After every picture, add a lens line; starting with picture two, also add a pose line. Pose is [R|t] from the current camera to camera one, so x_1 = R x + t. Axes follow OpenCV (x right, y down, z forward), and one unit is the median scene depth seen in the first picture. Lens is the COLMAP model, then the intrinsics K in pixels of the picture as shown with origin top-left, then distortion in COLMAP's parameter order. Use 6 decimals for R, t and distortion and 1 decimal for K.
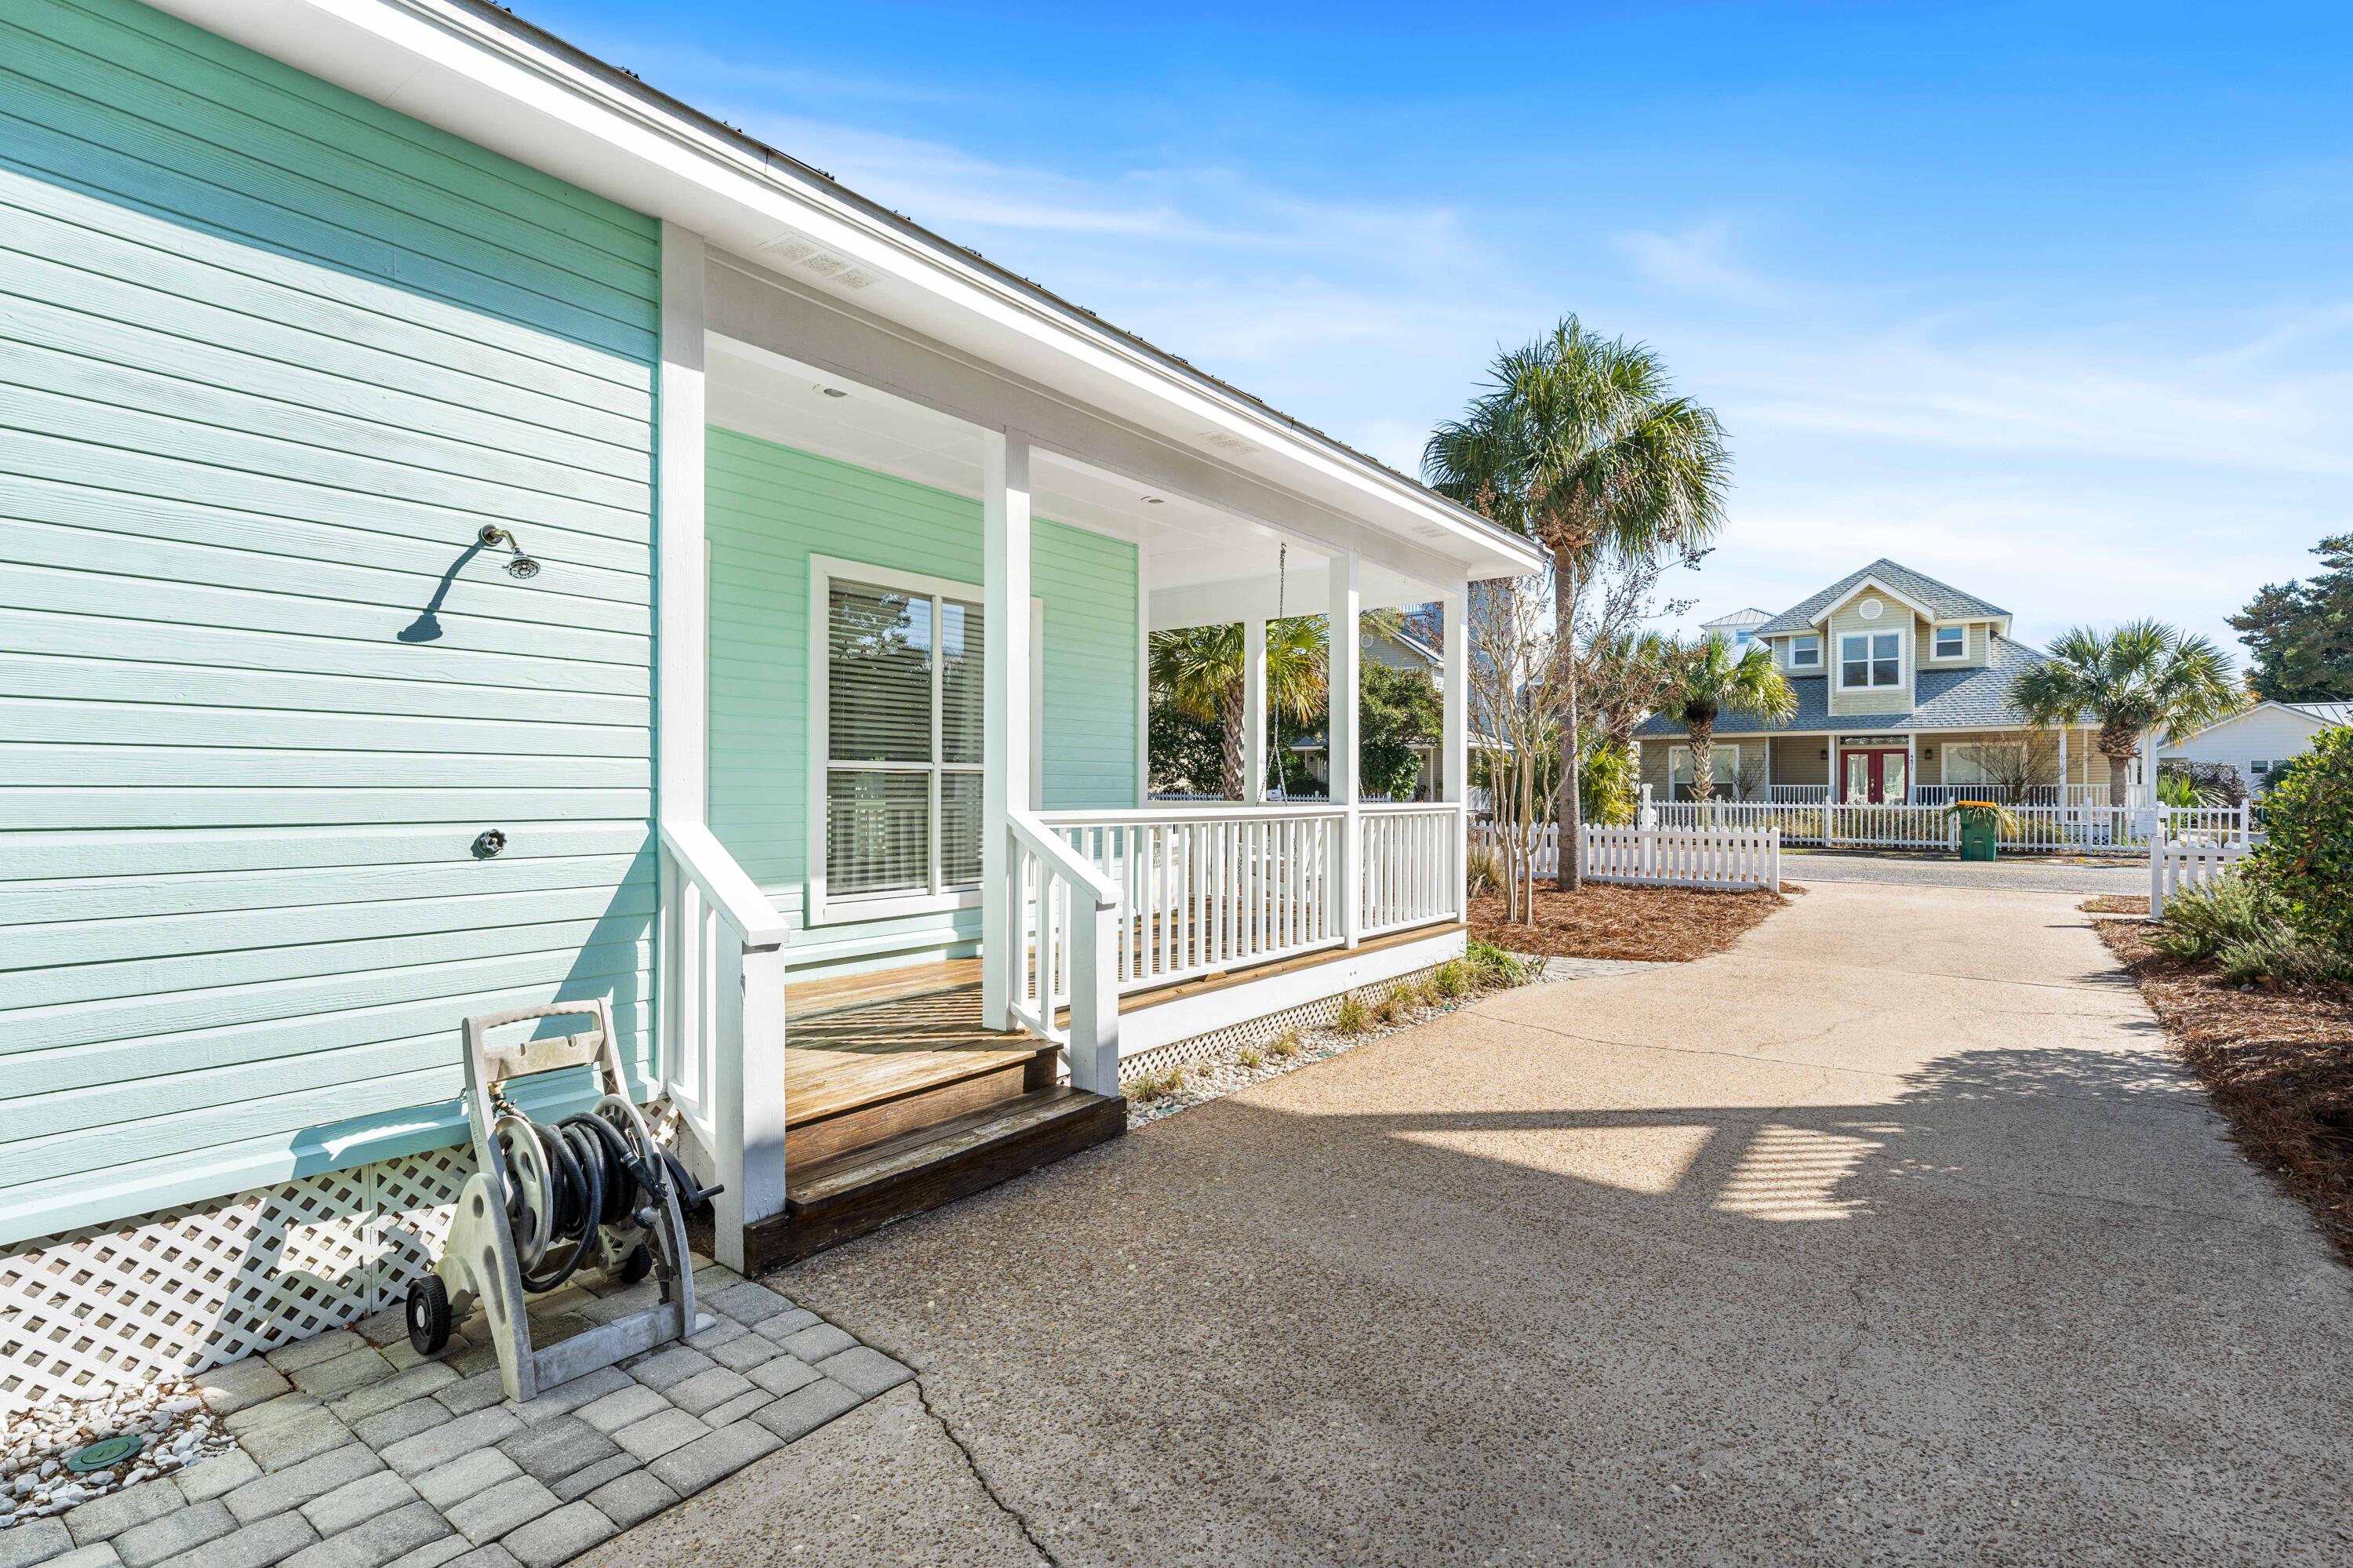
lens RADIAL K [[1133.6, 0, 1176.5], [0, 1133.6, 784.0], [0, 0, 1]] dist [0.004789, 0.000152]
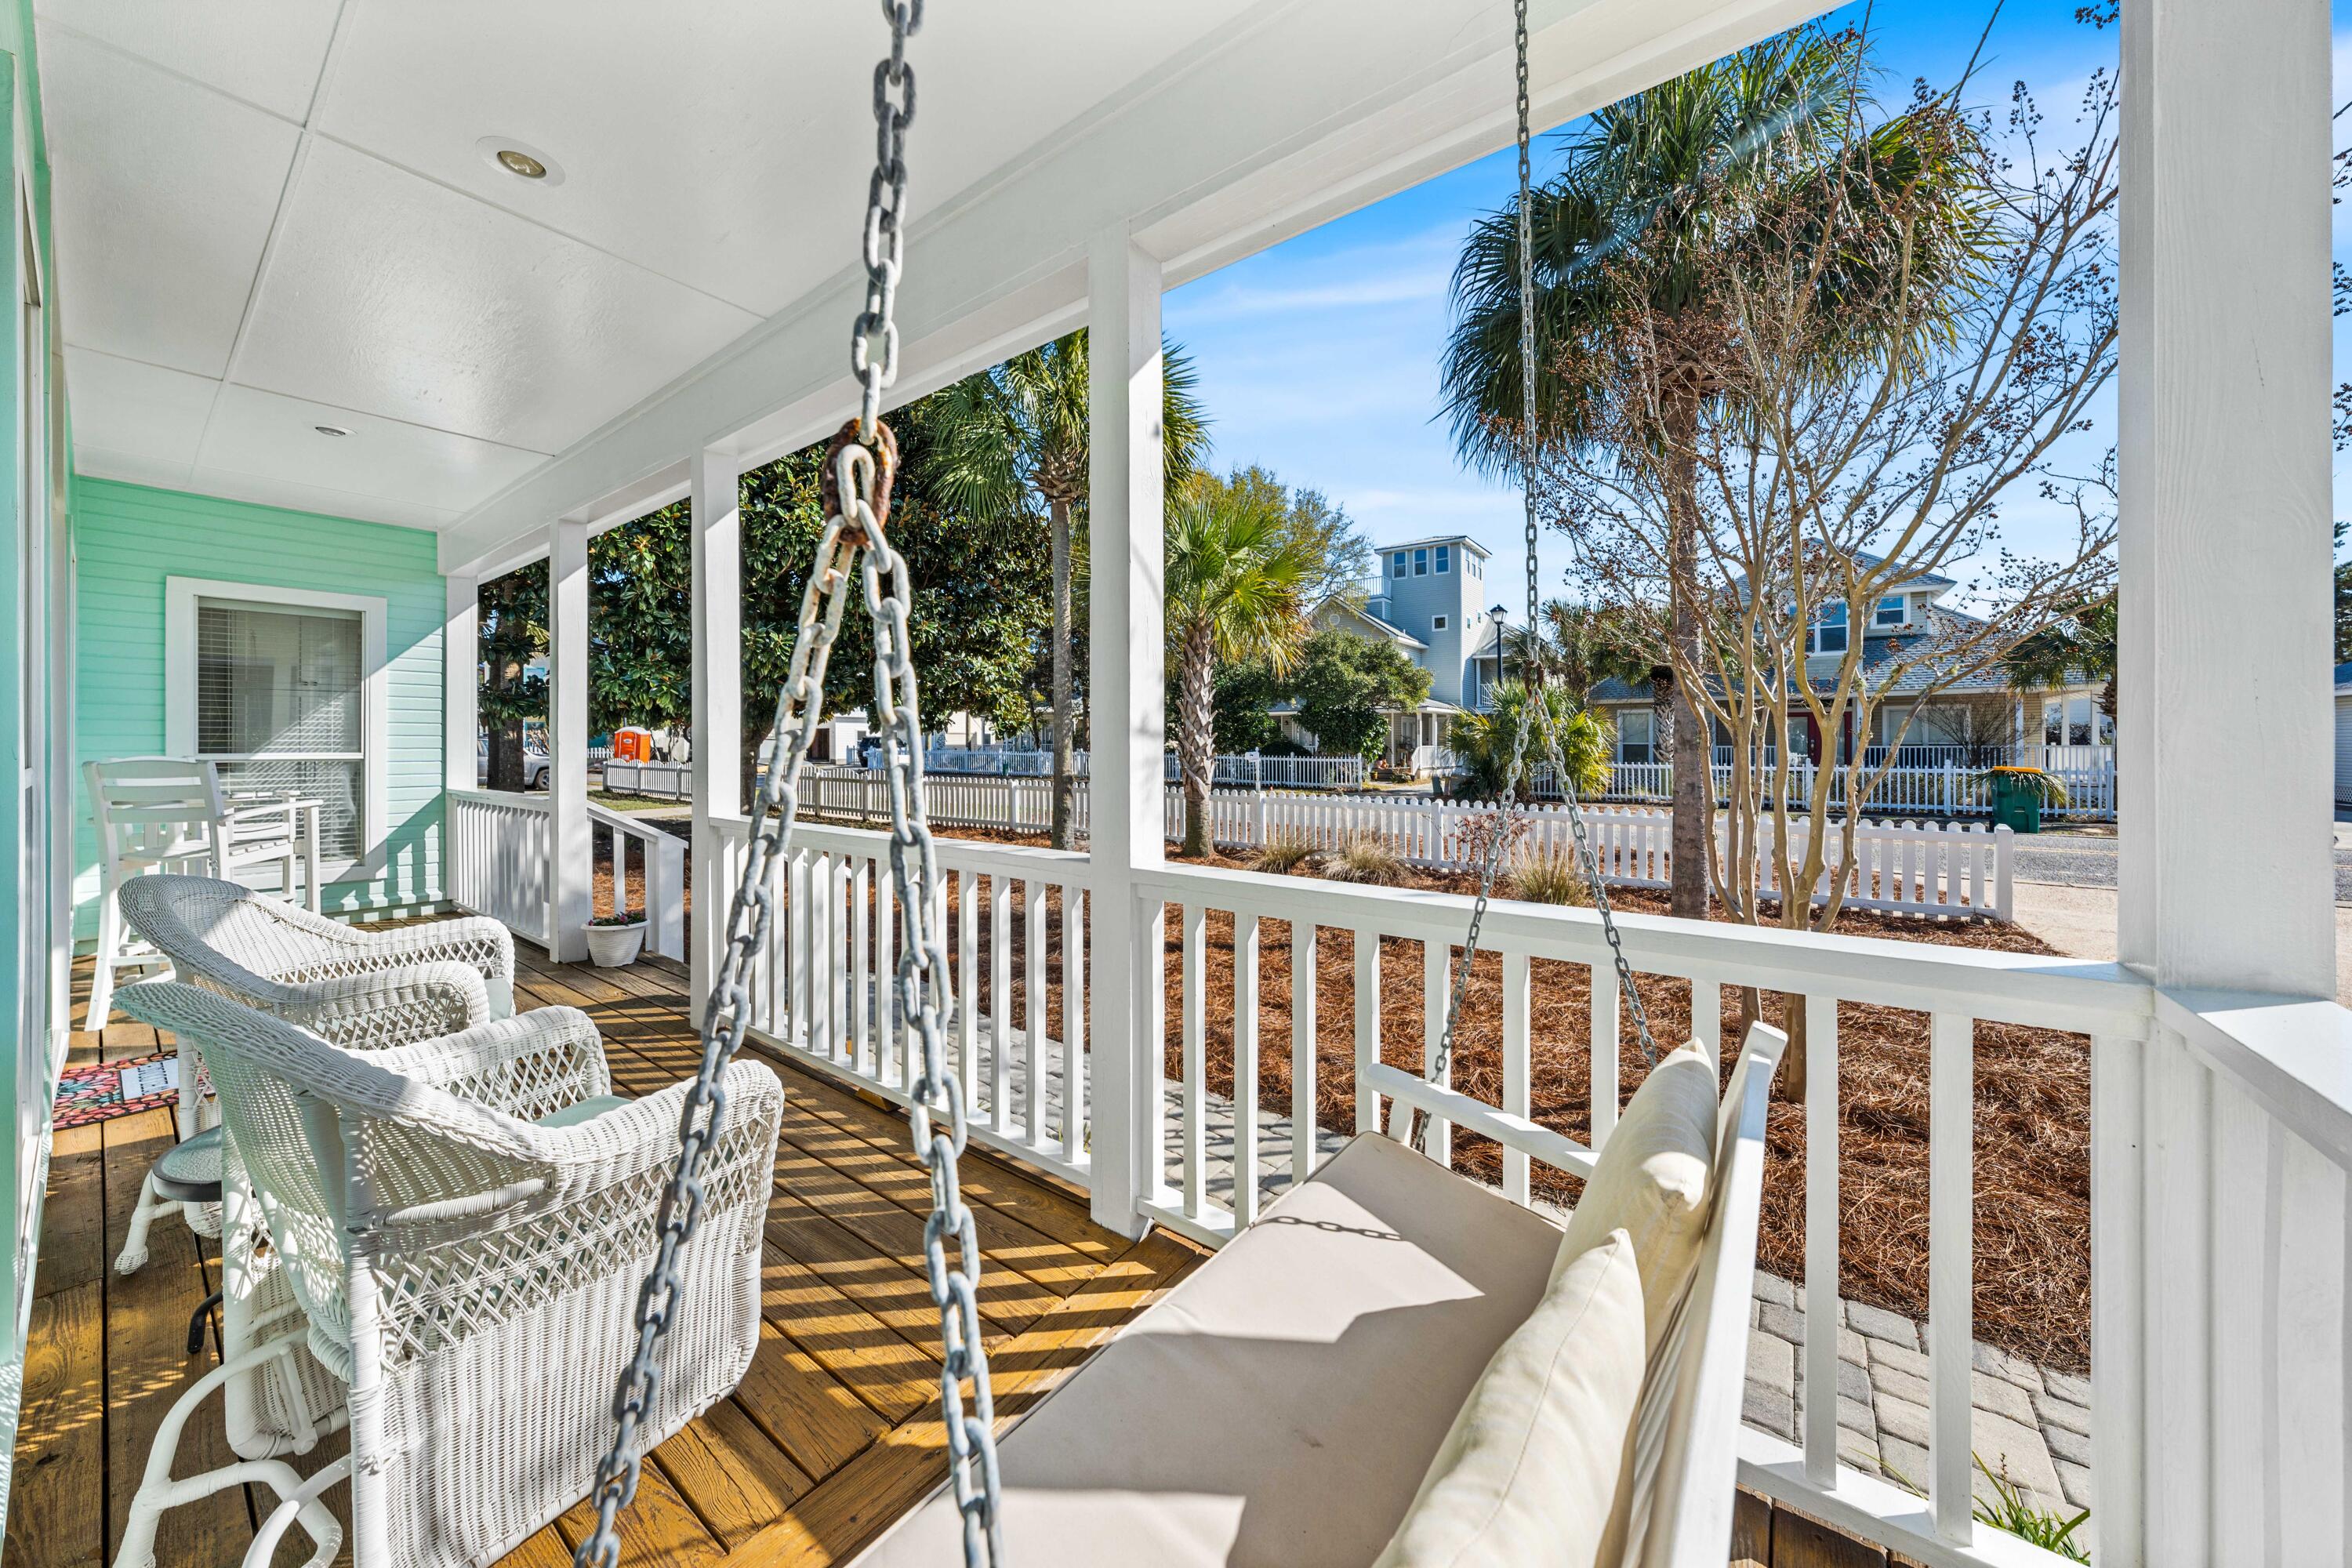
lens RADIAL K [[817.3, 0, 1175.2], [0, 817.3, 745.2], [0, 0, 1]] dist [-0.009226, -0.000011]
pose [[0.999883, -0.002972, -0.015032, 0.028983], [0.003036, 0.999986, 0.004245, -0.005421], [0.015020, -0.004290, 0.999878, 0.265027]]
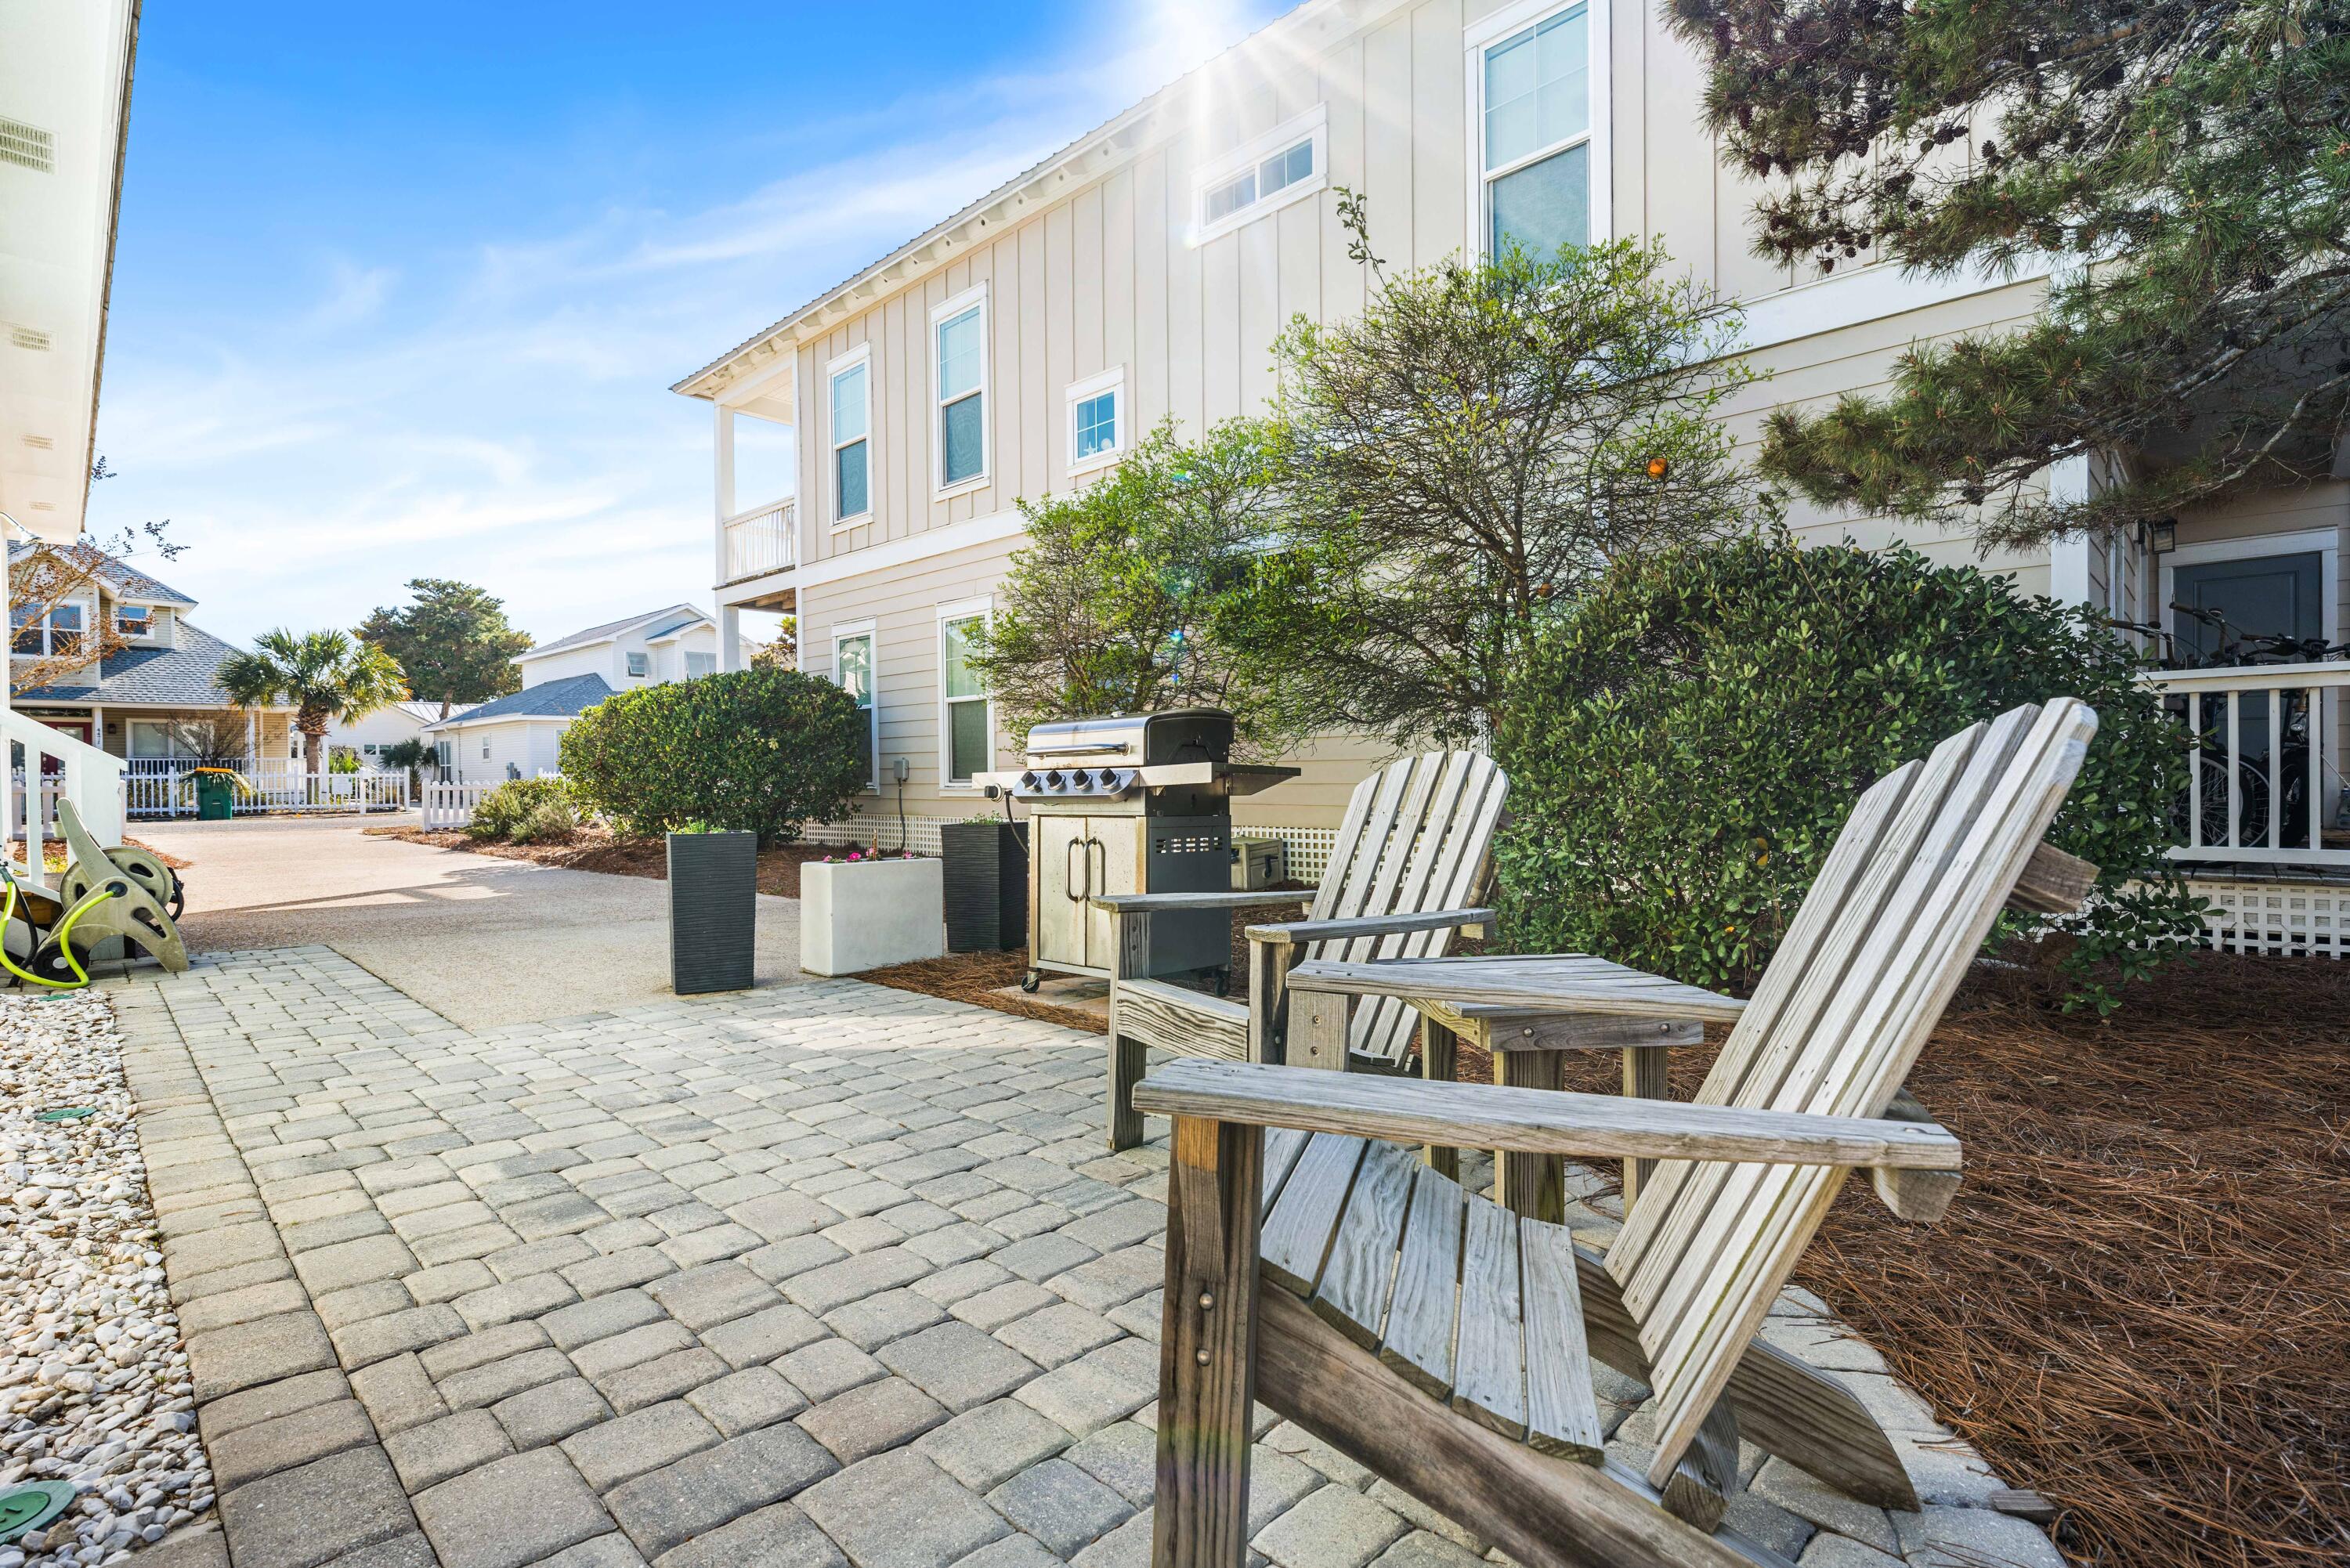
lens RADIAL K [[1110.5, 0, 1175.0], [0, 1110.5, 784.0], [0, 0, 1]] dist [0.000533, -0.000083]
pose [[0.148017, -0.013697, 0.988890, -0.201437], [0.004681, 0.999903, 0.013148, 0.016376], [-0.988974, 0.002683, 0.148067, -0.094478]]
